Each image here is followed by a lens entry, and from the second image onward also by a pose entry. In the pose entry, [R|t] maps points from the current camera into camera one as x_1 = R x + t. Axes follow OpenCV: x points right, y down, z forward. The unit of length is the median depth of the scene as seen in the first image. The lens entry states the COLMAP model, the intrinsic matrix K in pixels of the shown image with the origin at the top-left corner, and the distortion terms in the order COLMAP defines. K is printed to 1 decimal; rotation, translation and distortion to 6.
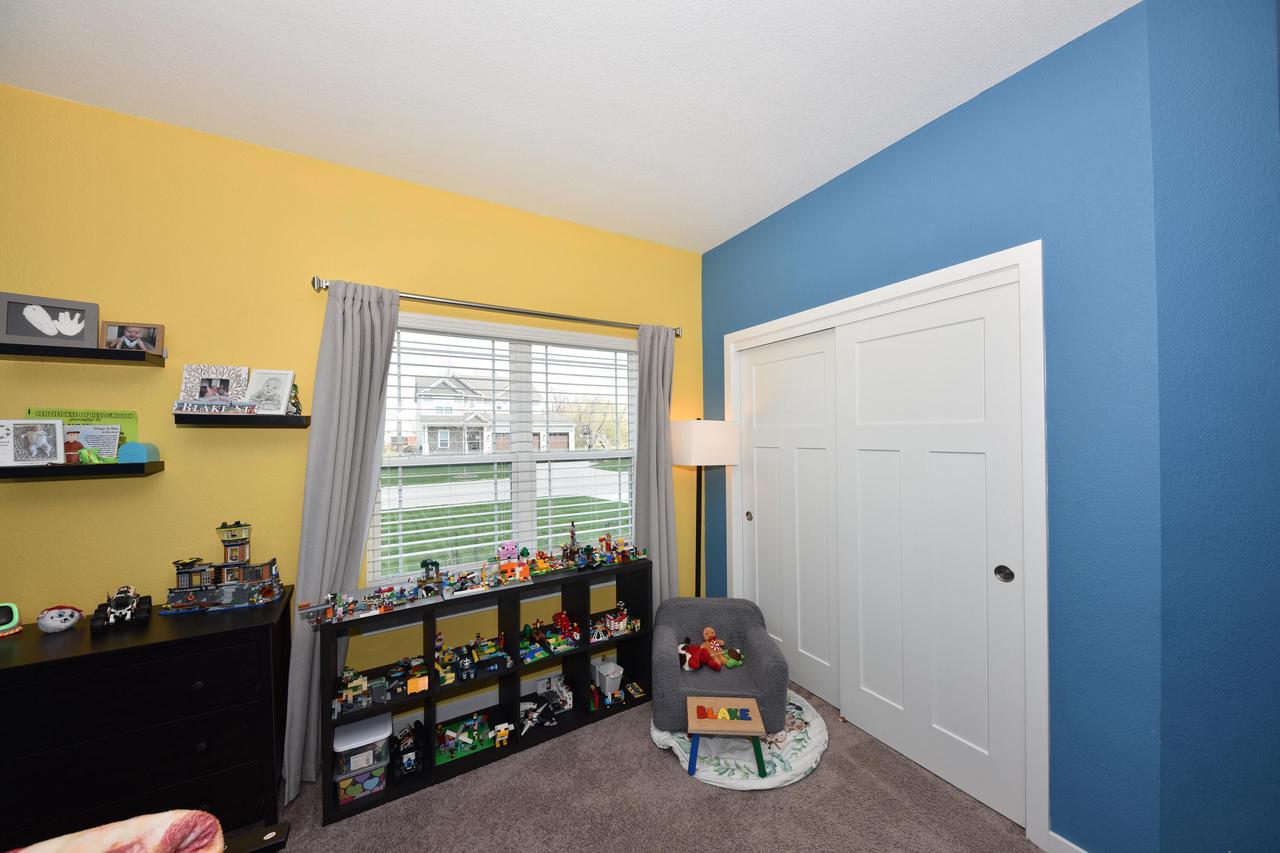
lens RADIAL K [[440.9, 0, 642.7], [0, 440.9, 434.0], [0, 0, 1]] dist [0.014170, -0.007352]
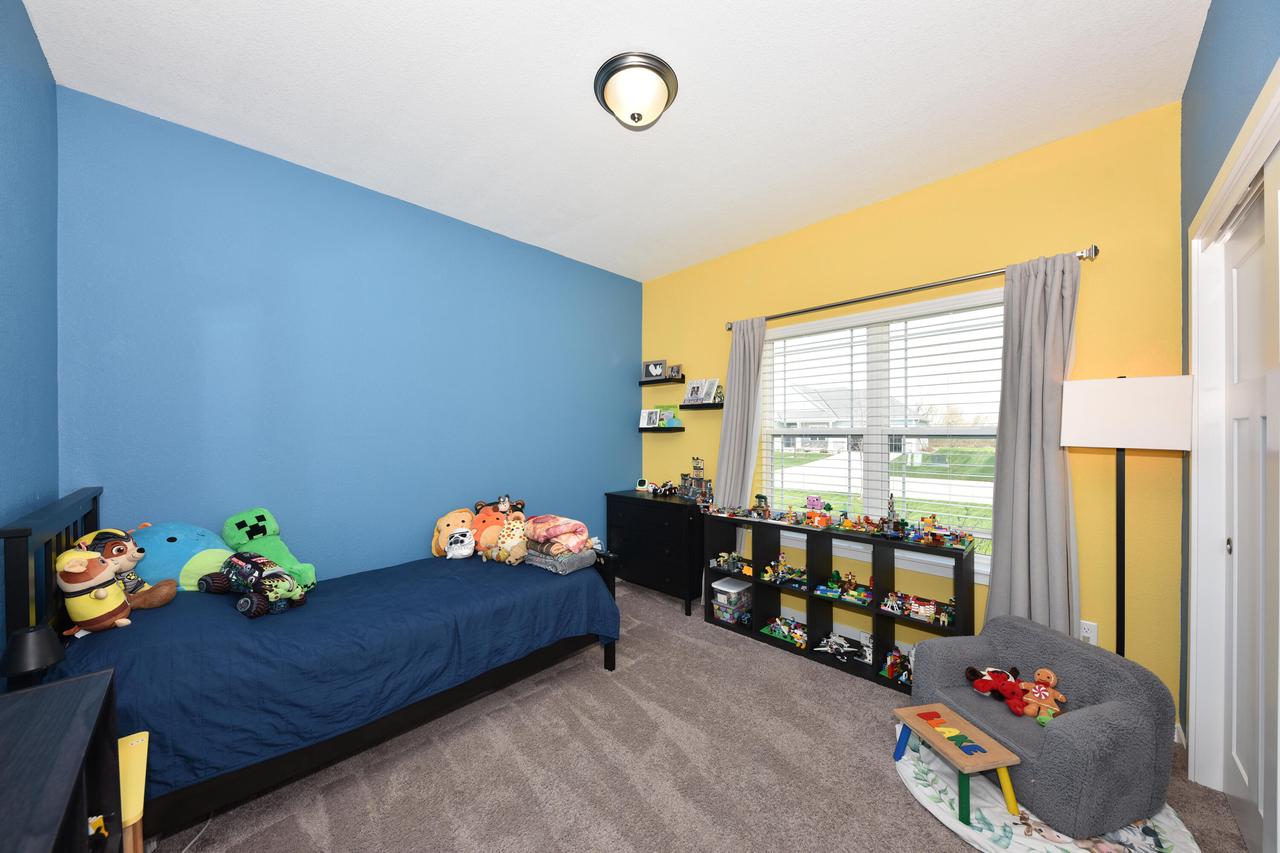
lens RADIAL K [[440.9, 0, 642.7], [0, 440.9, 434.0], [0, 0, 1]] dist [0.014170, -0.007352]
pose [[0.252903, 0.013271, -0.967401, 0.896786], [0.000762, 0.999903, 0.013916, 0.061386], [0.967491, -0.004257, 0.252868, 0.246794]]
